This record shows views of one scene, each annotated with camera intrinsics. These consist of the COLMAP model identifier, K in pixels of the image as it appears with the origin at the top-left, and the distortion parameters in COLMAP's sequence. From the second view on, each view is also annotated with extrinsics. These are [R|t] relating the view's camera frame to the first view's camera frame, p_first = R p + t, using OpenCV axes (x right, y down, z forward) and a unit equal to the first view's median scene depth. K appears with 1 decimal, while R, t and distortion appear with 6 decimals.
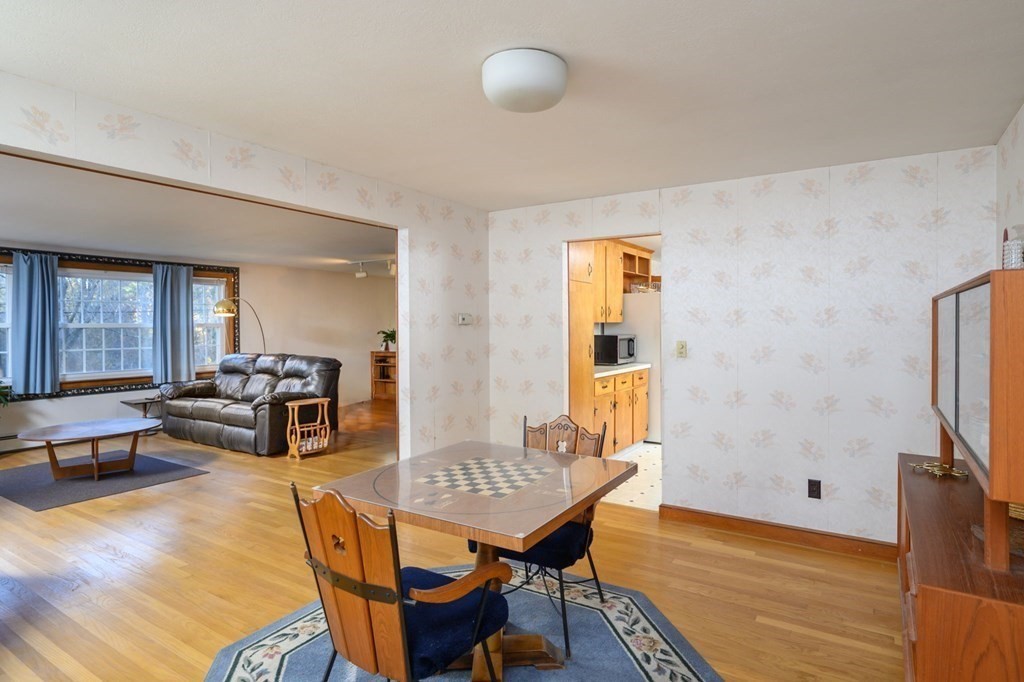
lens RADIAL K [[544.7, 0, 533.9], [0, 544.7, 331.5], [0, 0, 1]] dist [0.003021, 0.000362]
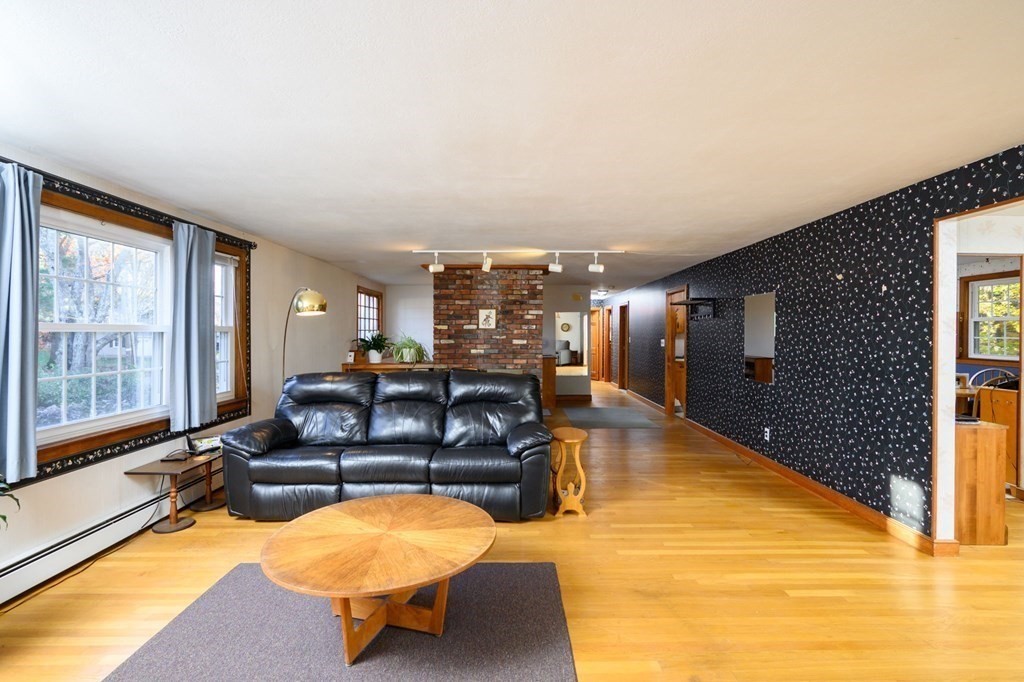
lens RADIAL K [[474.6, 0, 509.9], [0, 474.6, 333.7], [0, 0, 1]] dist [-0.002865, -0.000111]
pose [[0.848505, 0.004566, 0.529168, -0.681102], [-0.000051, 0.999963, -0.008547, -0.002848], [-0.529188, 0.007226, 0.848474, 0.406850]]
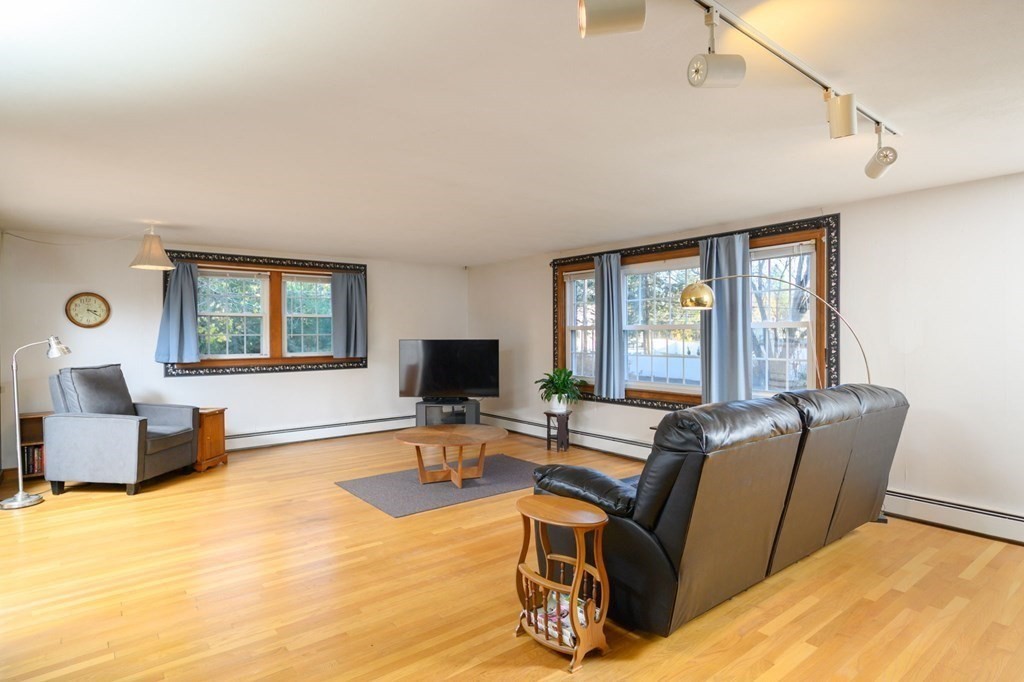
lens RADIAL K [[544.7, 0, 518.8], [0, 544.7, 333.3], [0, 0, 1]] dist [0.003021, 0.000362]
pose [[-0.316231, 0.006771, -0.948658, 0.059324], [-0.004244, 0.999954, 0.008552, -0.007467], [0.948673, 0.006730, -0.316188, 1.029850]]
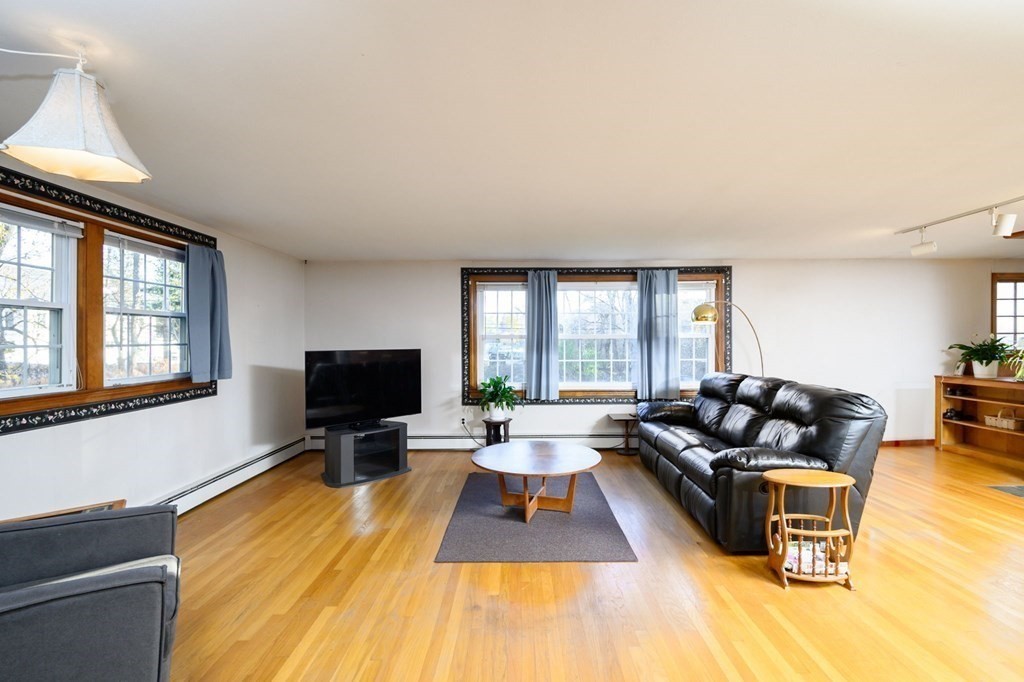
lens RADIAL K [[449.6, 0, 521.5], [0, 449.6, 340.2], [0, 0, 1]] dist [0.001823, 0.000274]
pose [[0.532955, 0.002246, -0.846141, -0.157973], [-0.007277, 0.999972, -0.001930, -0.001716], [0.846112, 0.007186, 0.532956, 0.435298]]
